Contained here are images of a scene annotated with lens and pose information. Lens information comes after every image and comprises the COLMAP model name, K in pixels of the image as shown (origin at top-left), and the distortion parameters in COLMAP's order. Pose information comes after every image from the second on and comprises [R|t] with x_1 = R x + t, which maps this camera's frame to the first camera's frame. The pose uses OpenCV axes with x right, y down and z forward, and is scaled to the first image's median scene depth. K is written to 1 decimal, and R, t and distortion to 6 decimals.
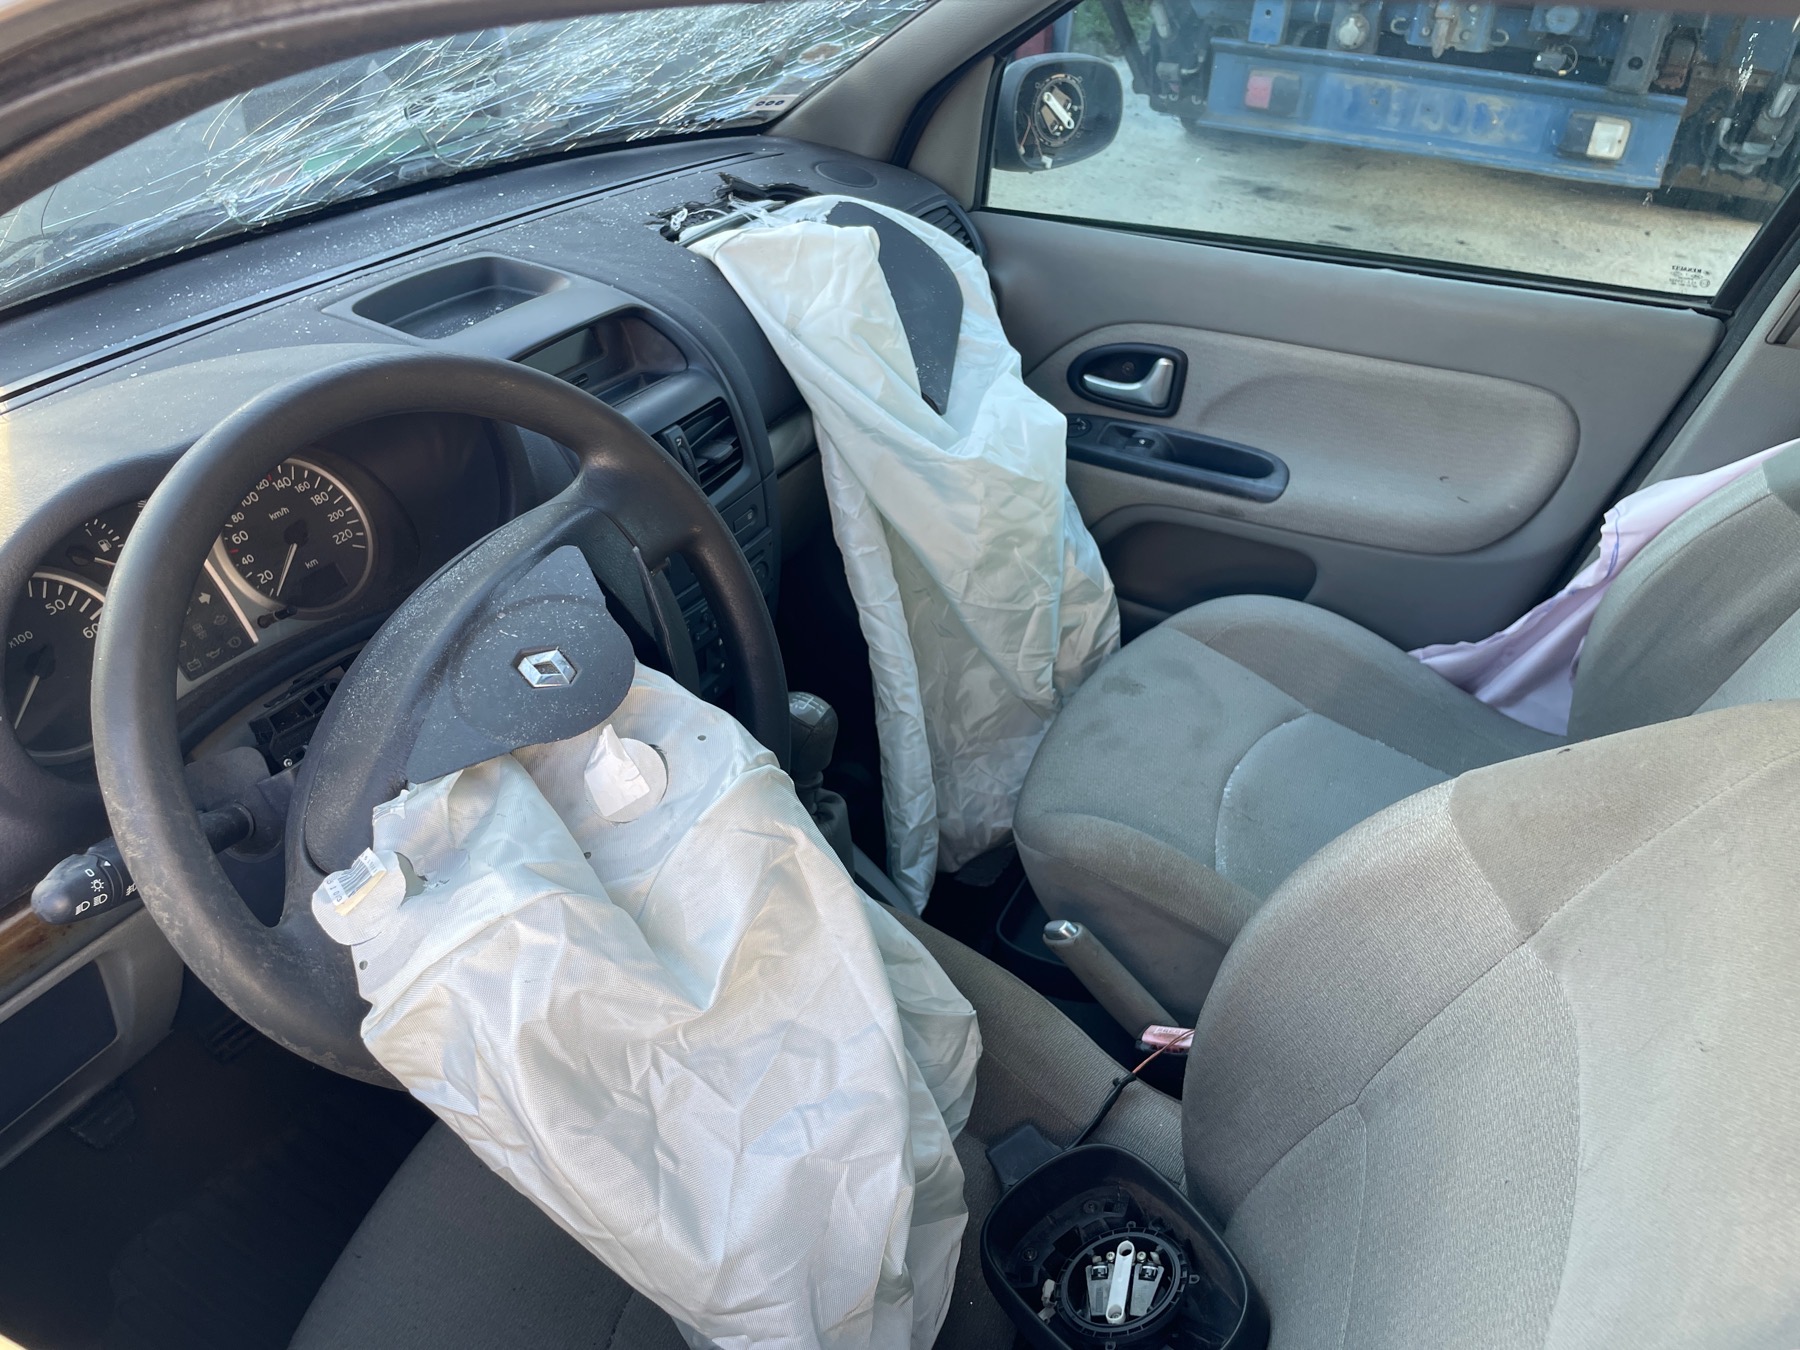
lens RADIAL K [[1399.2, 0, 903.9], [0, 1399.2, 688.3], [0, 0, 1]] dist [0.061582, -0.079930]
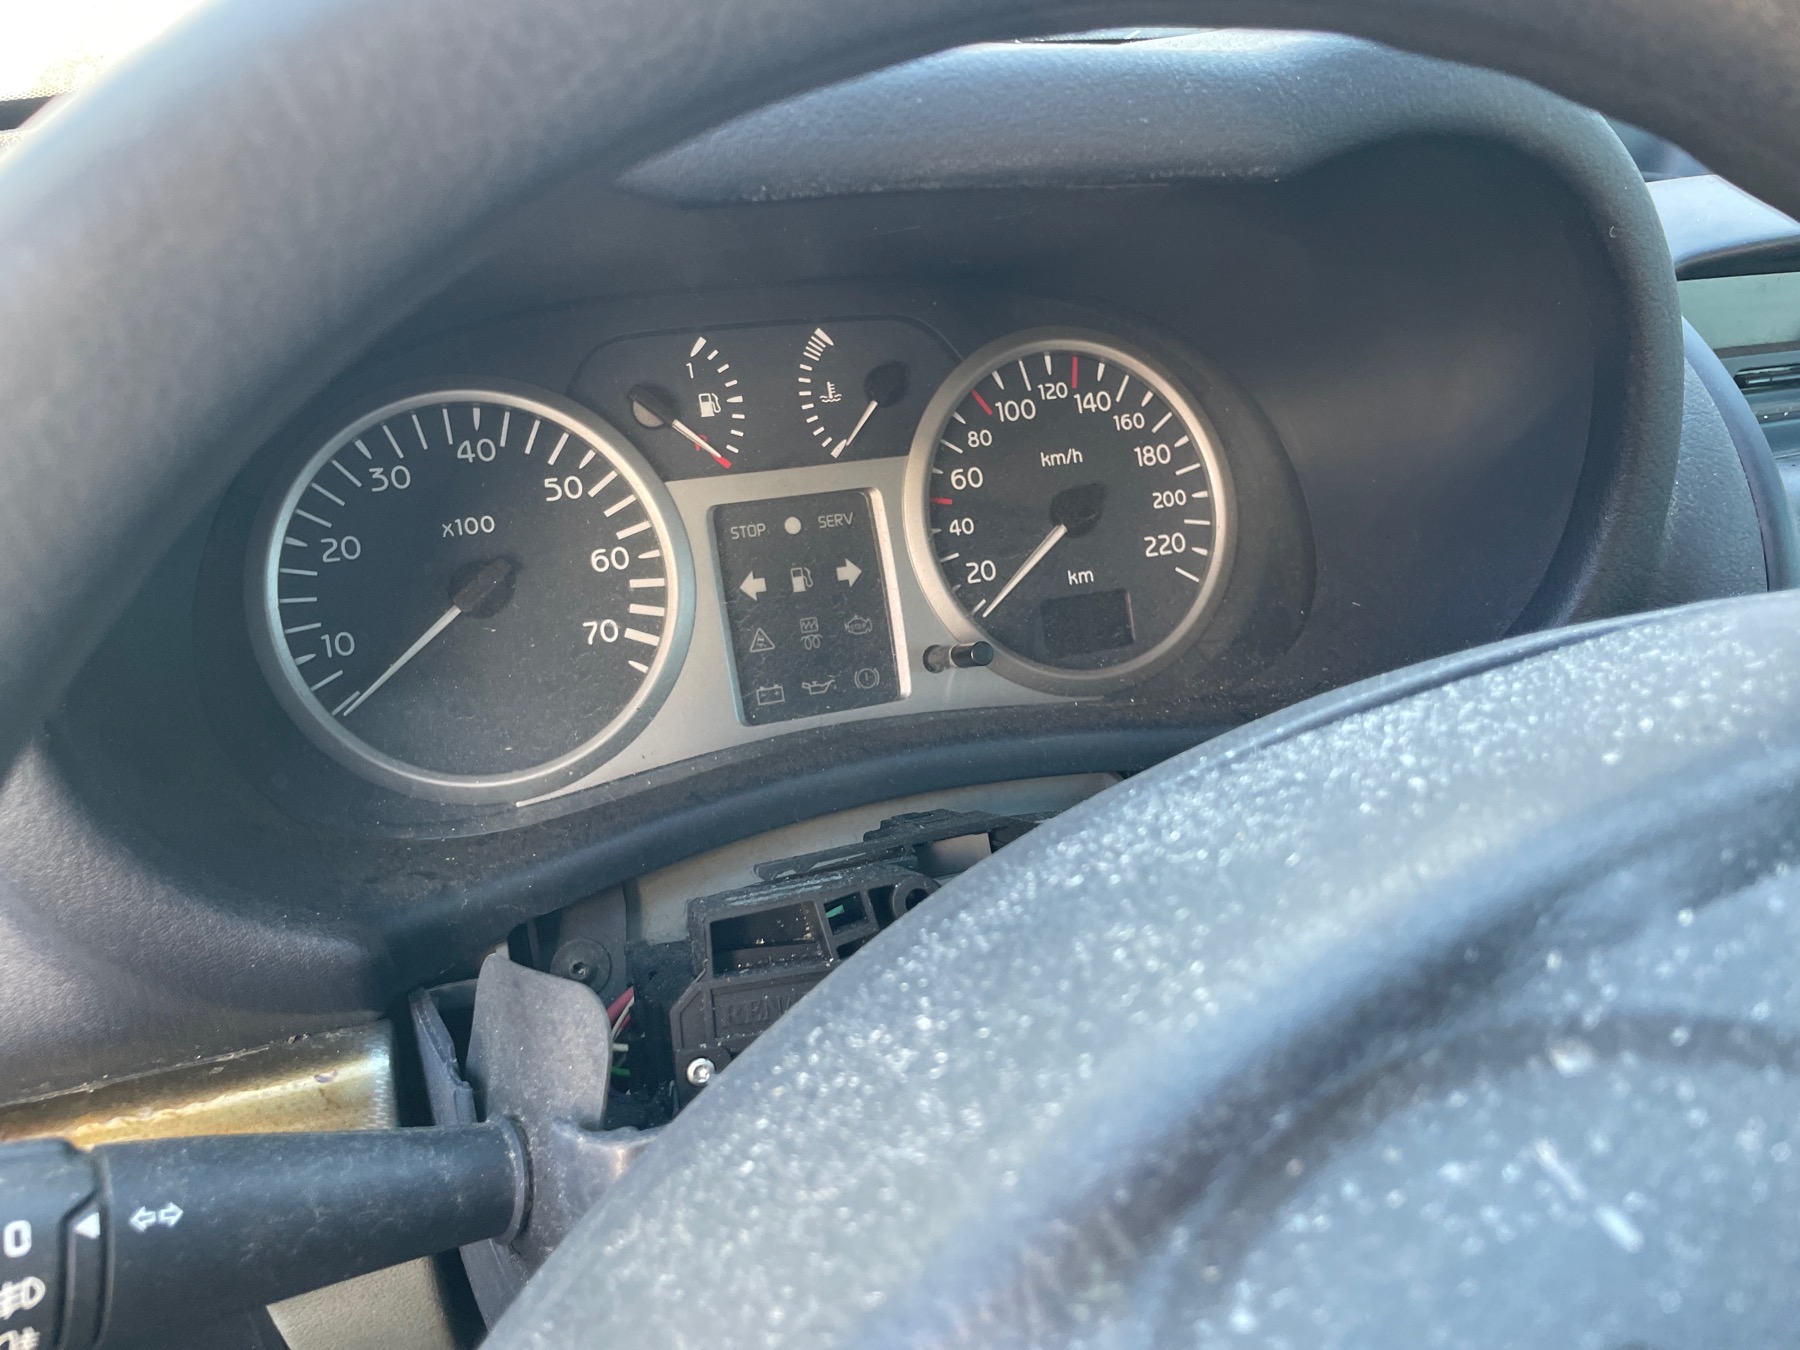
lens RADIAL K [[1399.2, 0, 891.9], [0, 1399.2, 684.8], [0, 0, 1]] dist [0.061582, -0.079930]
pose [[0.762235, 0.339468, -0.551144, -0.203443], [-0.379175, 0.924236, 0.044868, -0.053692], [0.524618, 0.174780, 0.833203, 0.600130]]
